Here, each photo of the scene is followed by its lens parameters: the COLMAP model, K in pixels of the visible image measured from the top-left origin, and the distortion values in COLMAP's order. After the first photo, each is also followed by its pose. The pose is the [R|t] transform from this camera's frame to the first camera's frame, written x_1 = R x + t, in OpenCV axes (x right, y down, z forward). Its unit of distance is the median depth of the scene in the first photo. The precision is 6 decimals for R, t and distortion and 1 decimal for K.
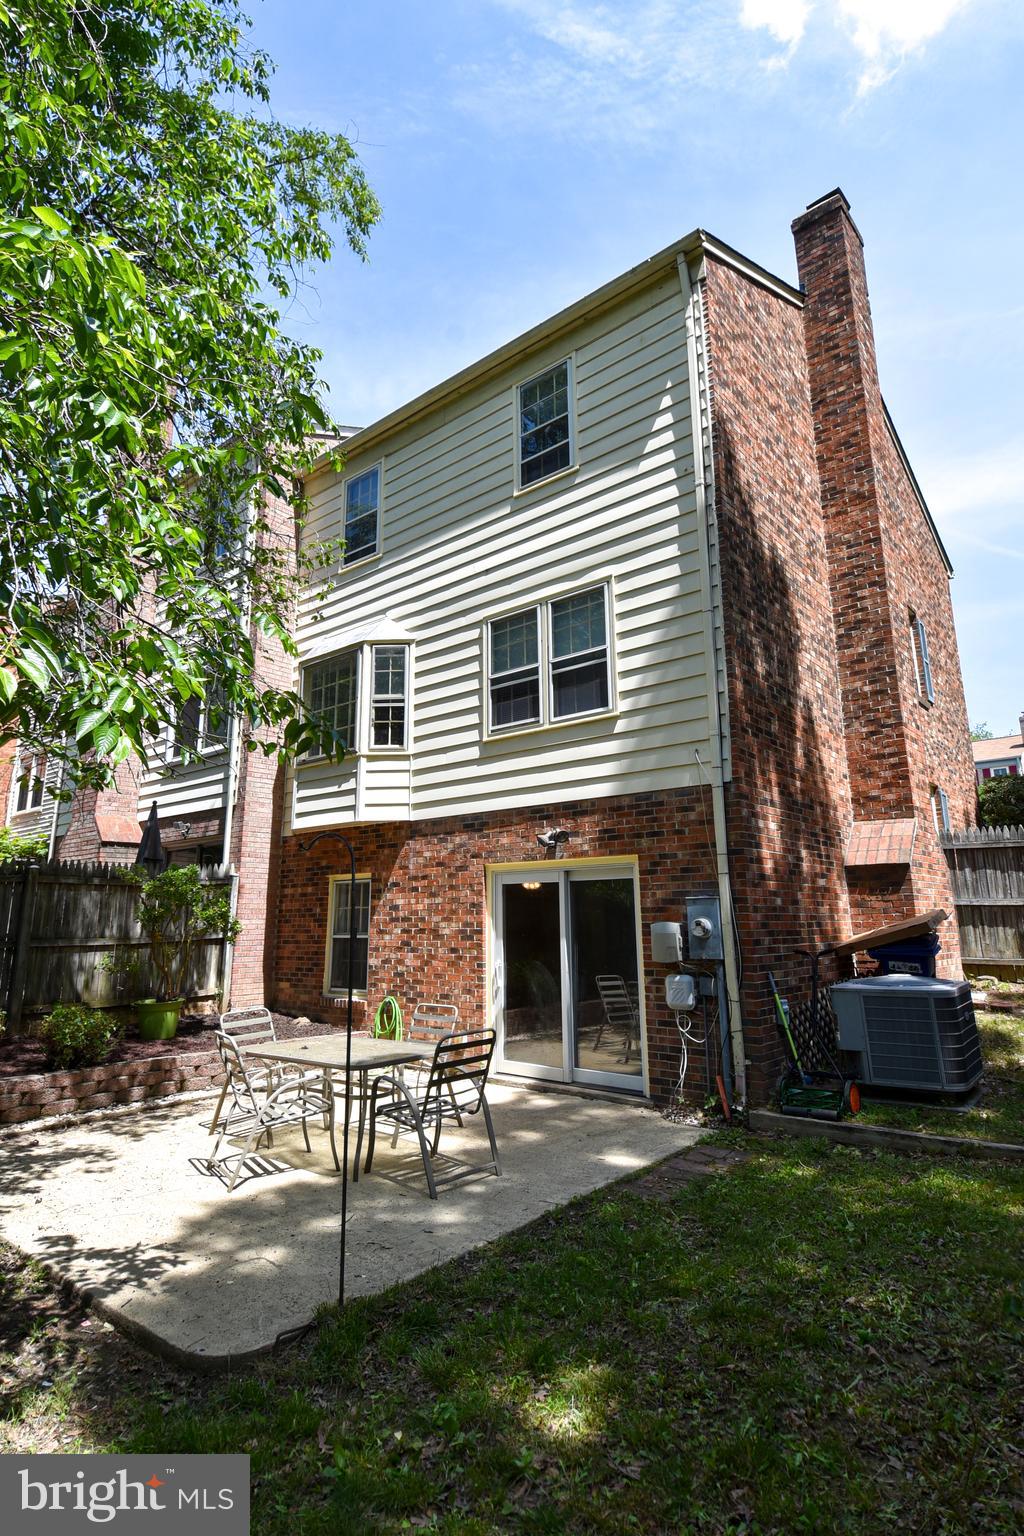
lens RADIAL K [[807.6, 0, 484.9], [0, 807.6, 720.2], [0, 0, 1]] dist [0.049661, -0.052987]
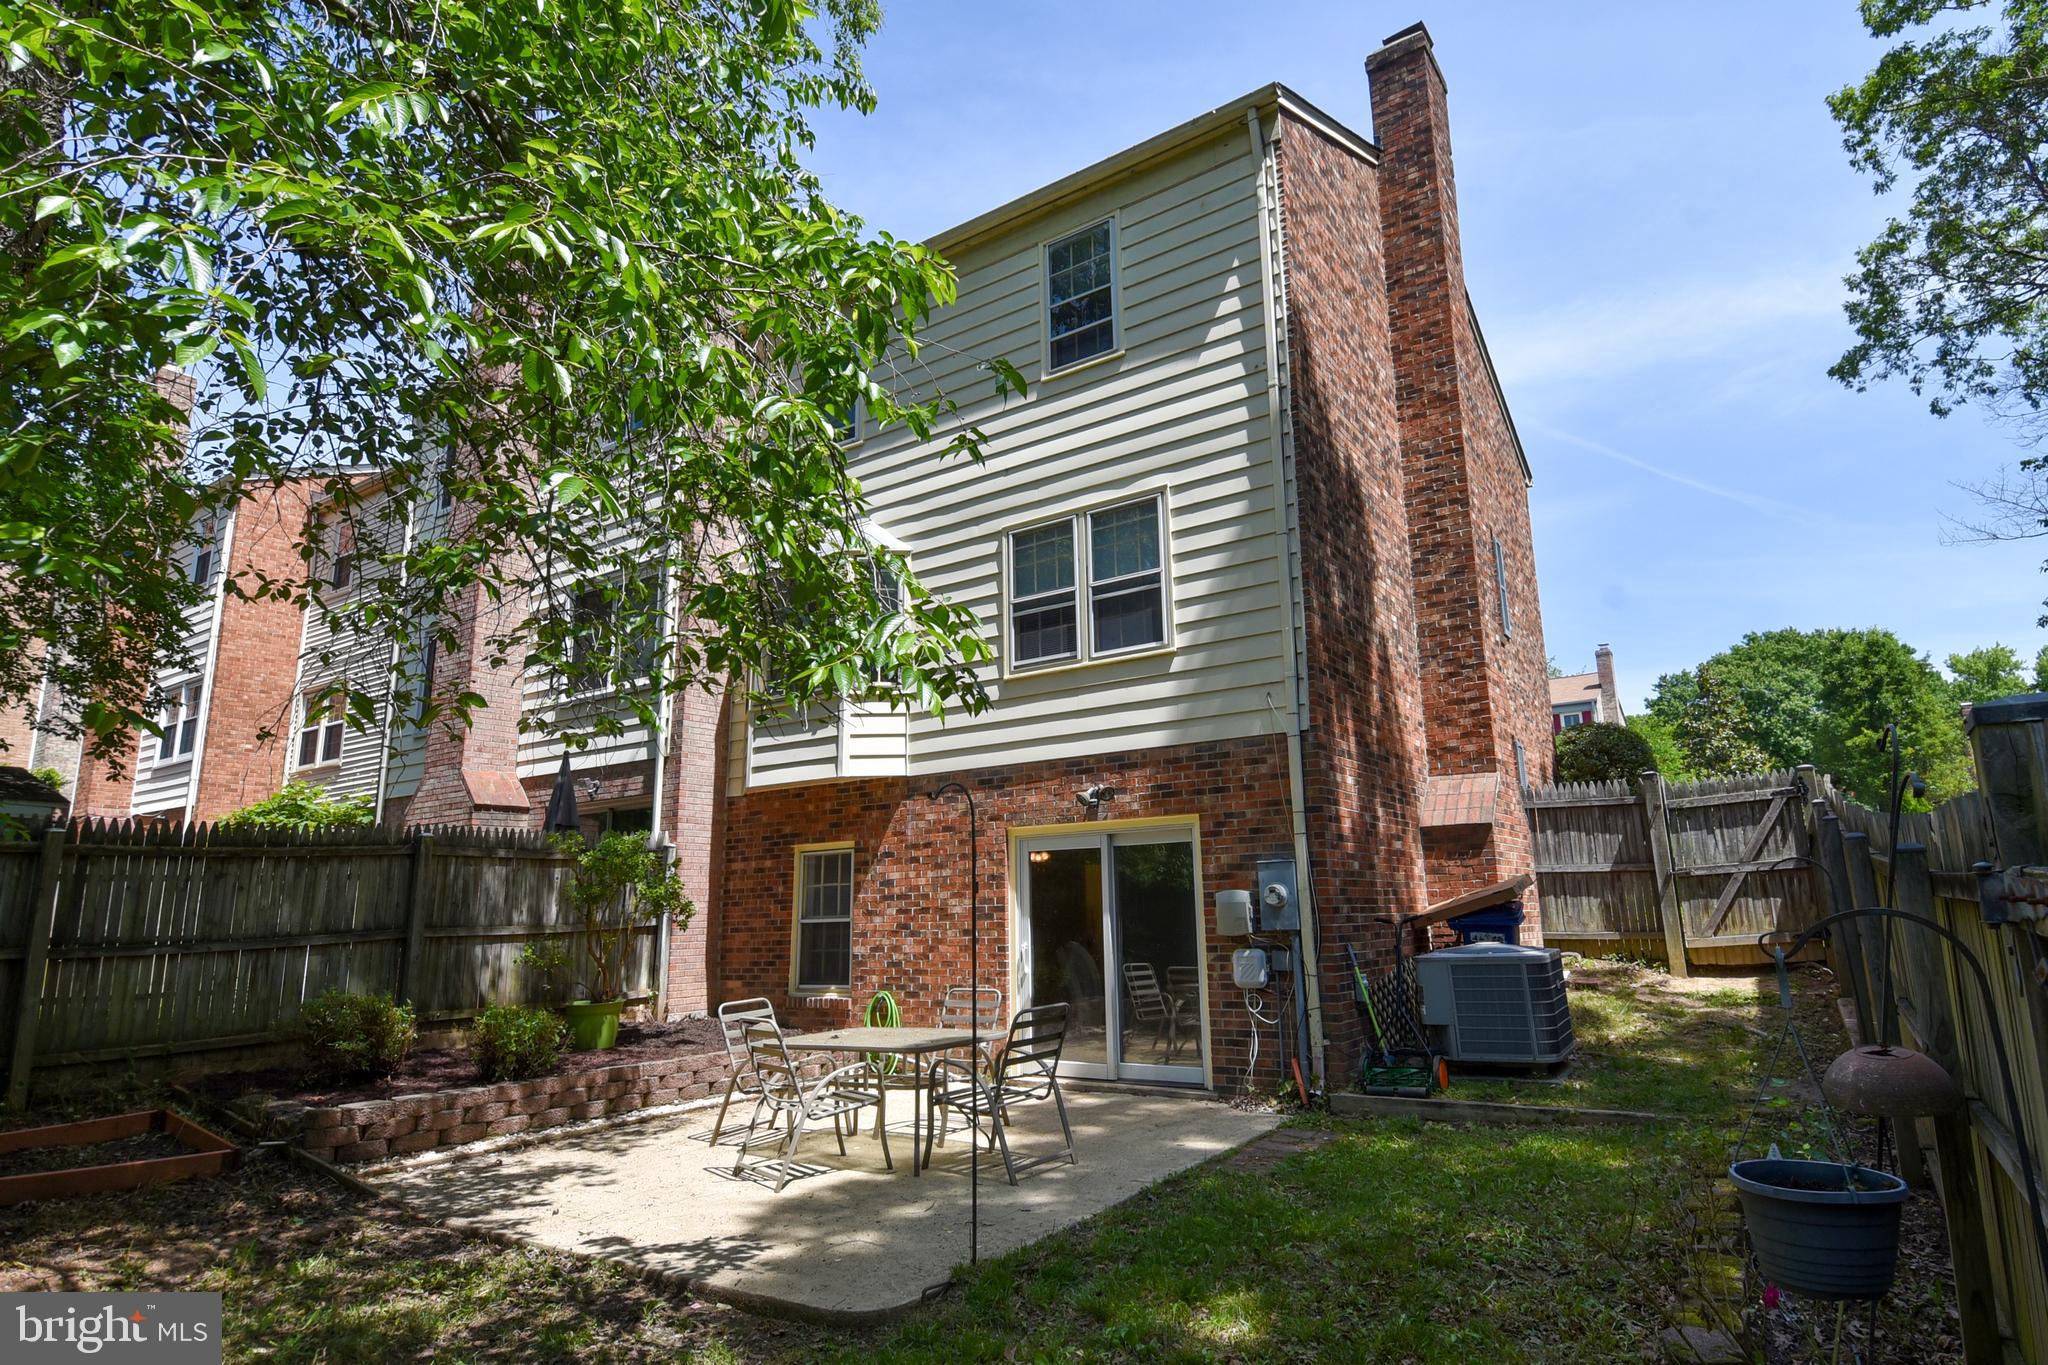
lens RADIAL K [[1076.8, 0, 1055.5], [0, 1076.8, 661.7], [0, 0, 1]] dist [0.049661, -0.052987]
pose [[0.992916, 0.012538, 0.118156, -0.085677], [-0.014254, 0.999805, 0.013689, -0.008263], [-0.117962, -0.015276, 0.992901, -0.103018]]
